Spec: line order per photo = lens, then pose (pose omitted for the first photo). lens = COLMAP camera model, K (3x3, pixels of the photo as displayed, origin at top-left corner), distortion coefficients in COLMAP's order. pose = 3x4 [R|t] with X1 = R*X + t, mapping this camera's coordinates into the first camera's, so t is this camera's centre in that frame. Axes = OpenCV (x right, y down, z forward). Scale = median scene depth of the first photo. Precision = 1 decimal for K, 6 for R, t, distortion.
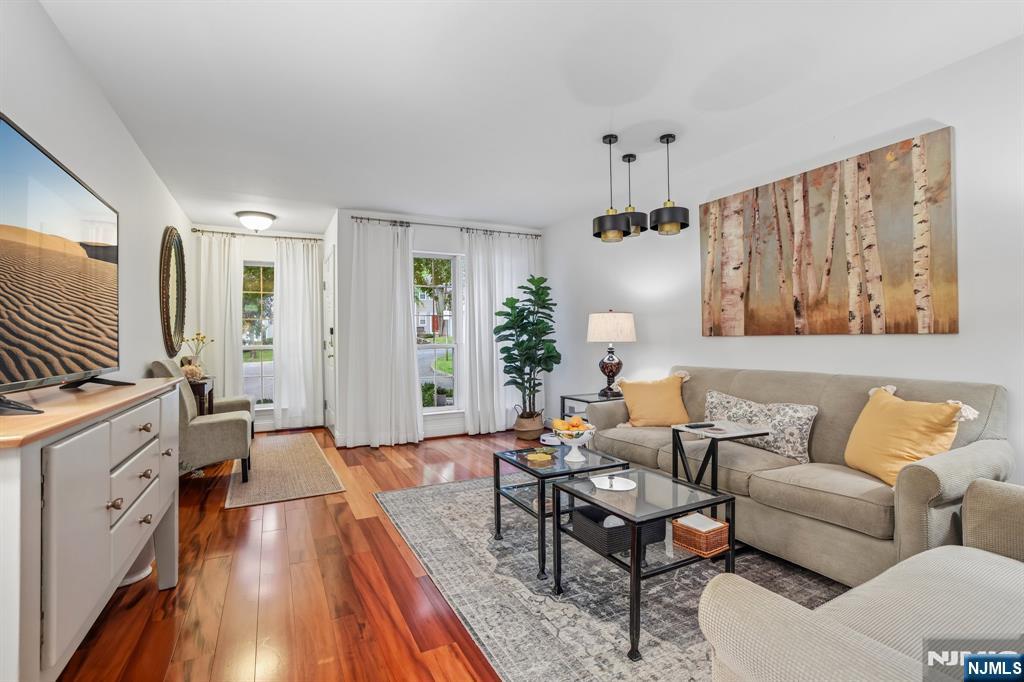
lens RADIAL K [[473.4, 0, 510.1], [0, 473.4, 336.9], [0, 0, 1]] dist [-0.050337, 0.027775]
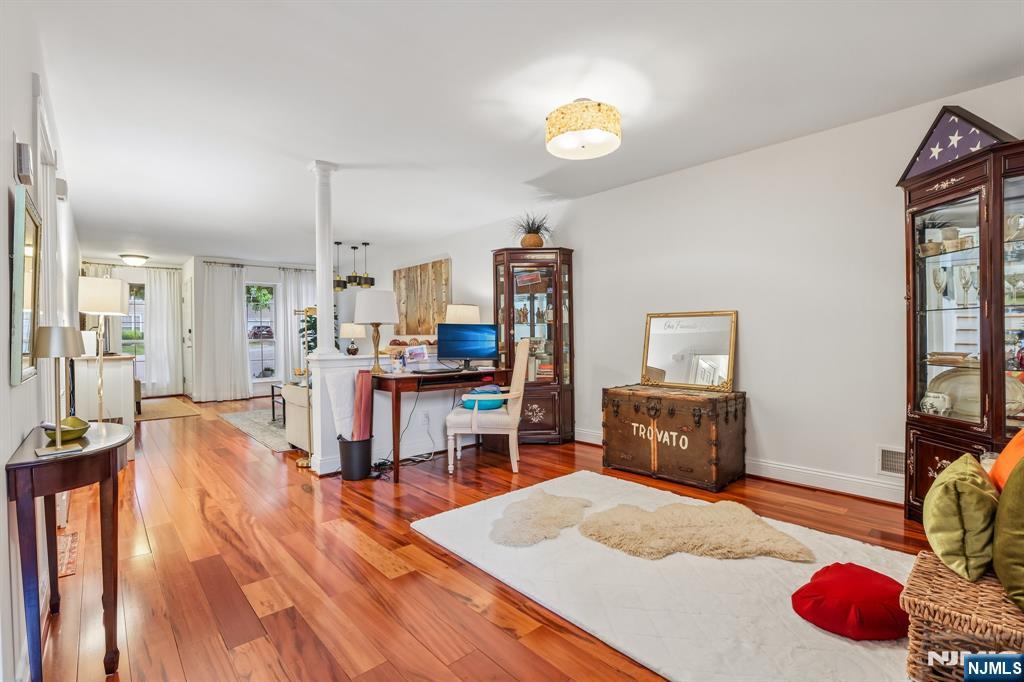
lens RADIAL K [[473.4, 0, 510.1], [0, 473.4, 336.9], [0, 0, 1]] dist [-0.050337, 0.027775]
pose [[0.966682, -0.000971, 0.255977, 0.269682], [-0.001374, 0.999959, 0.008981, -0.008767], [-0.255975, -0.009033, 0.966641, -0.814042]]
